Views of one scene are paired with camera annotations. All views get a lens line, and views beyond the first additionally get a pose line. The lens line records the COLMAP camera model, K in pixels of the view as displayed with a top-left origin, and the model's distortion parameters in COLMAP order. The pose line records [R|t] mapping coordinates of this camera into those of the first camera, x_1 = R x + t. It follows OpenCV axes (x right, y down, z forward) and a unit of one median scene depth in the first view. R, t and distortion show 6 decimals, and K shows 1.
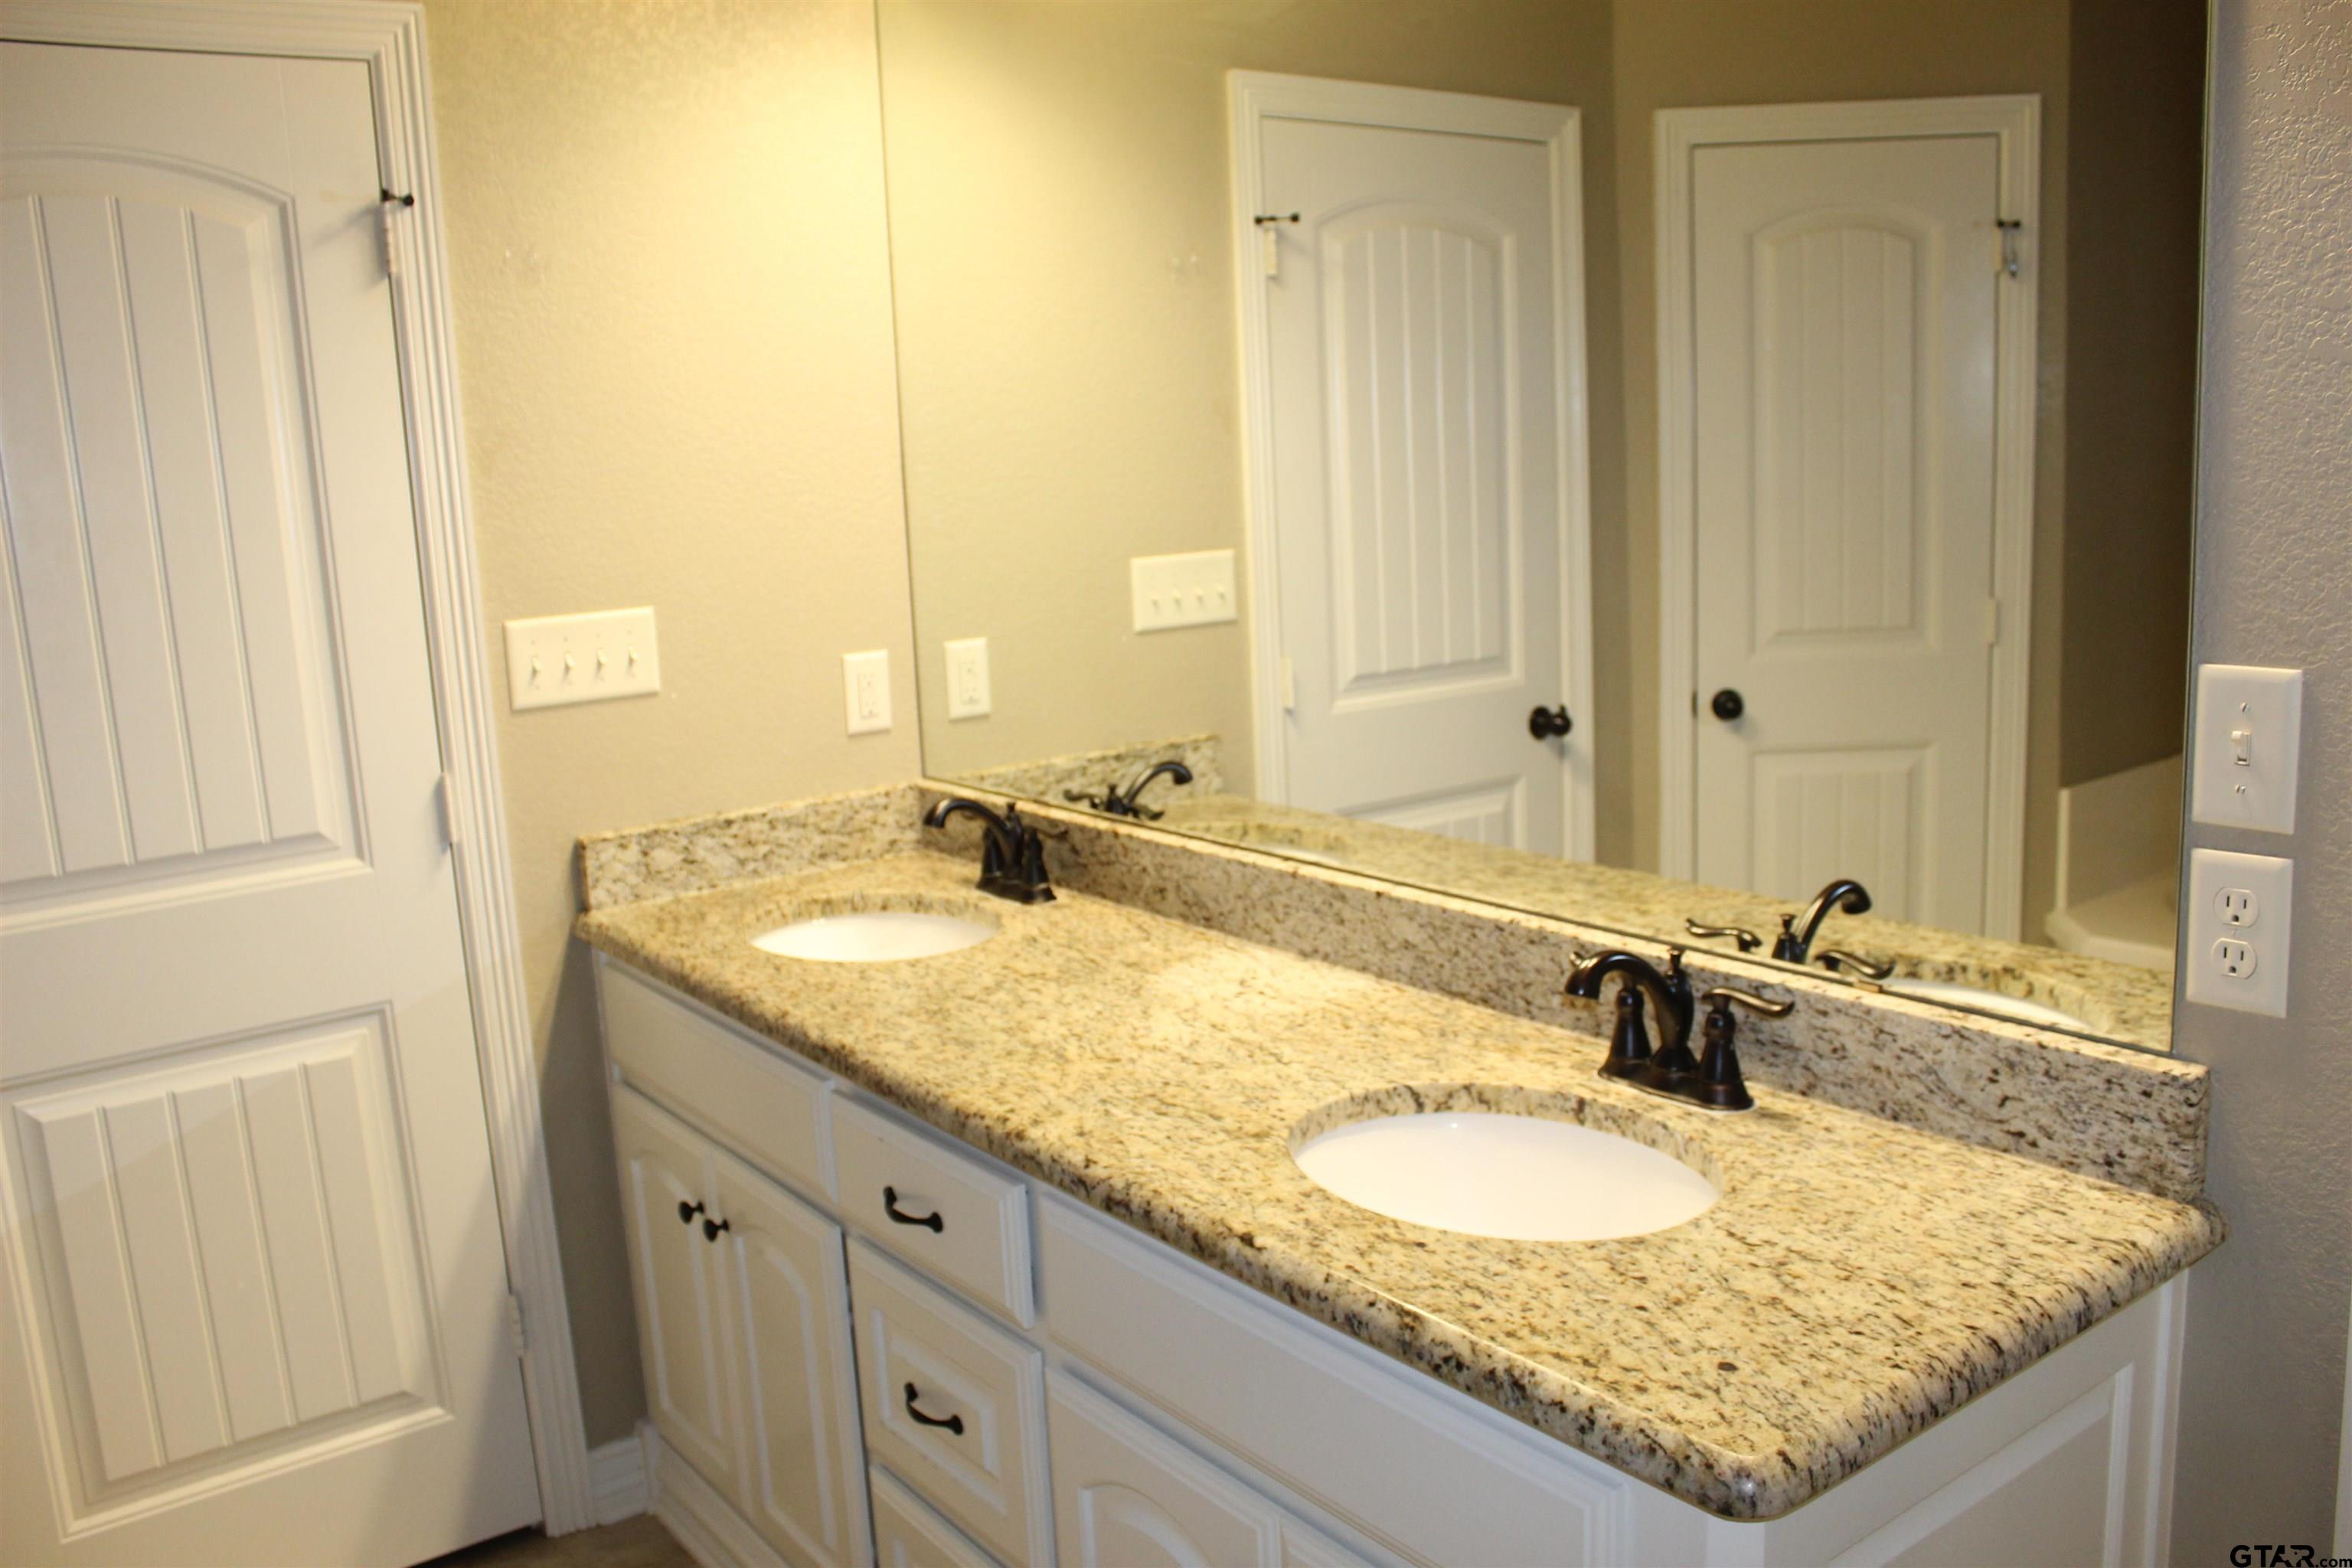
lens RADIAL K [[1947.3, 0, 1161.9], [0, 1947.3, 781.6], [0, 0, 1]] dist [-0.169700, 0.150766]
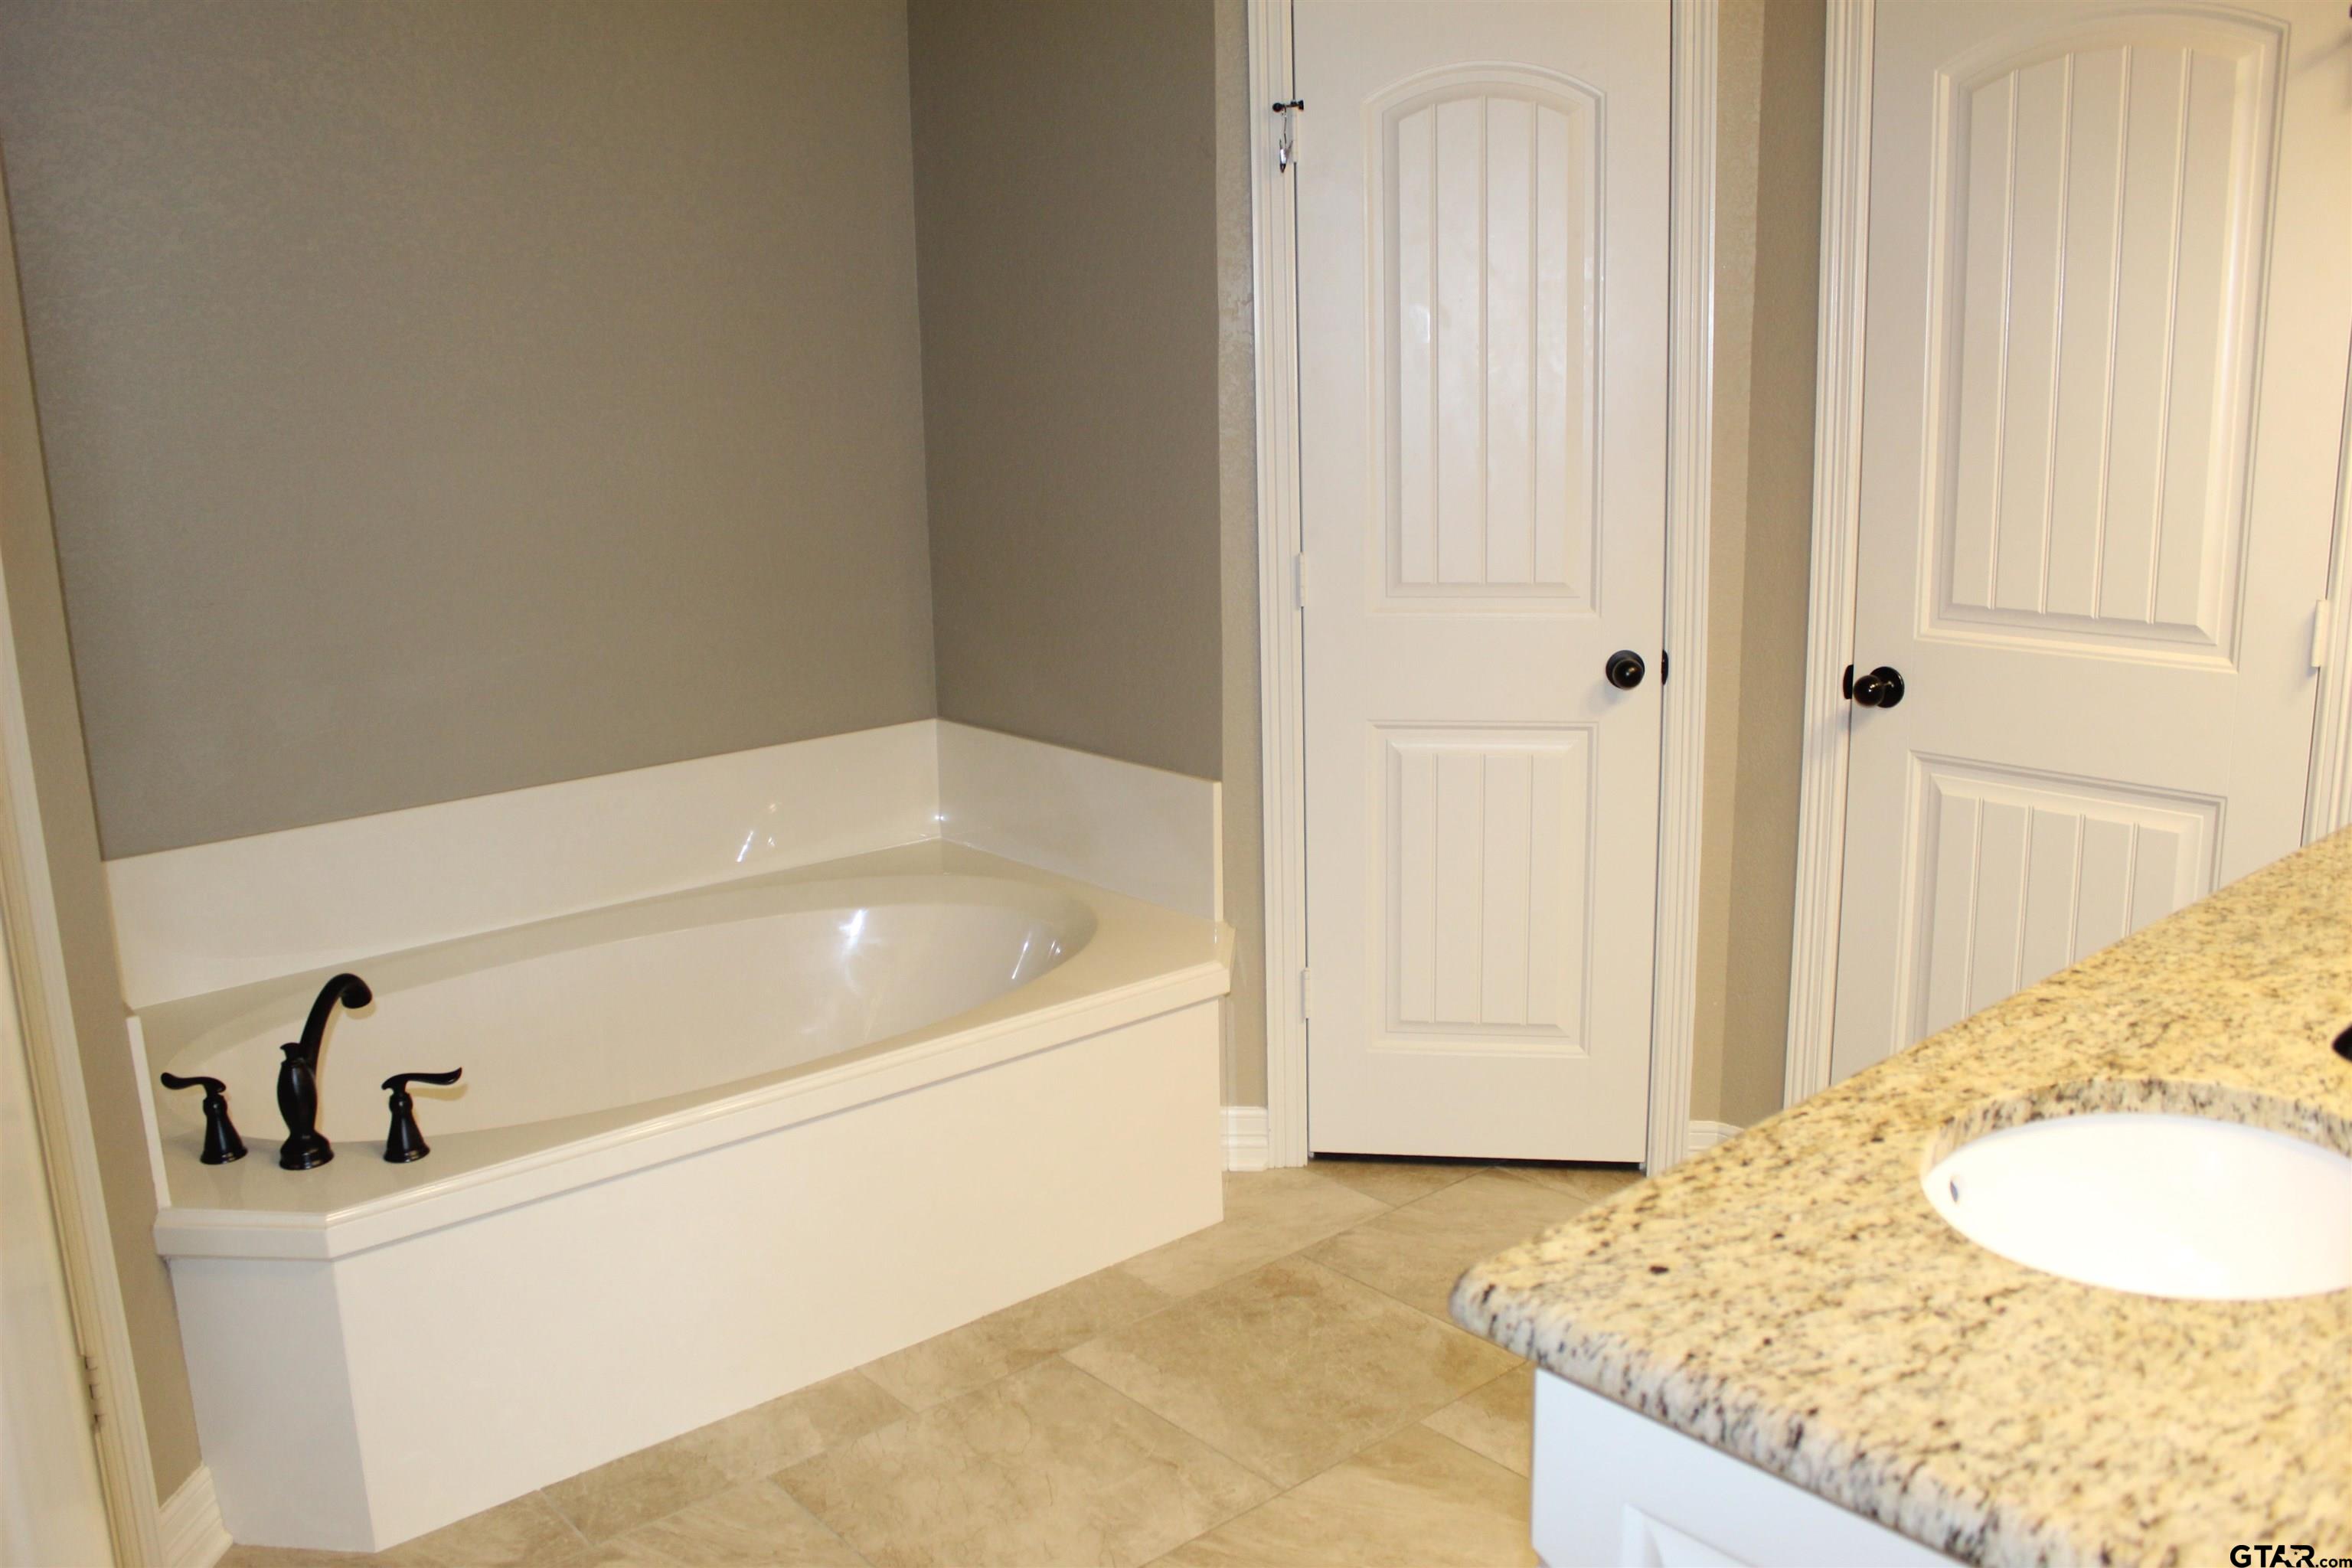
lens RADIAL K [[1947.3, 0, 1161.9], [0, 1947.3, 781.6], [0, 0, 1]] dist [-0.169700, 0.150766]
pose [[0.075442, 0.267963, -0.960471, 0.802819], [-0.154361, 0.954743, 0.254240, -0.098321], [0.985130, 0.129079, 0.113391, 0.420354]]
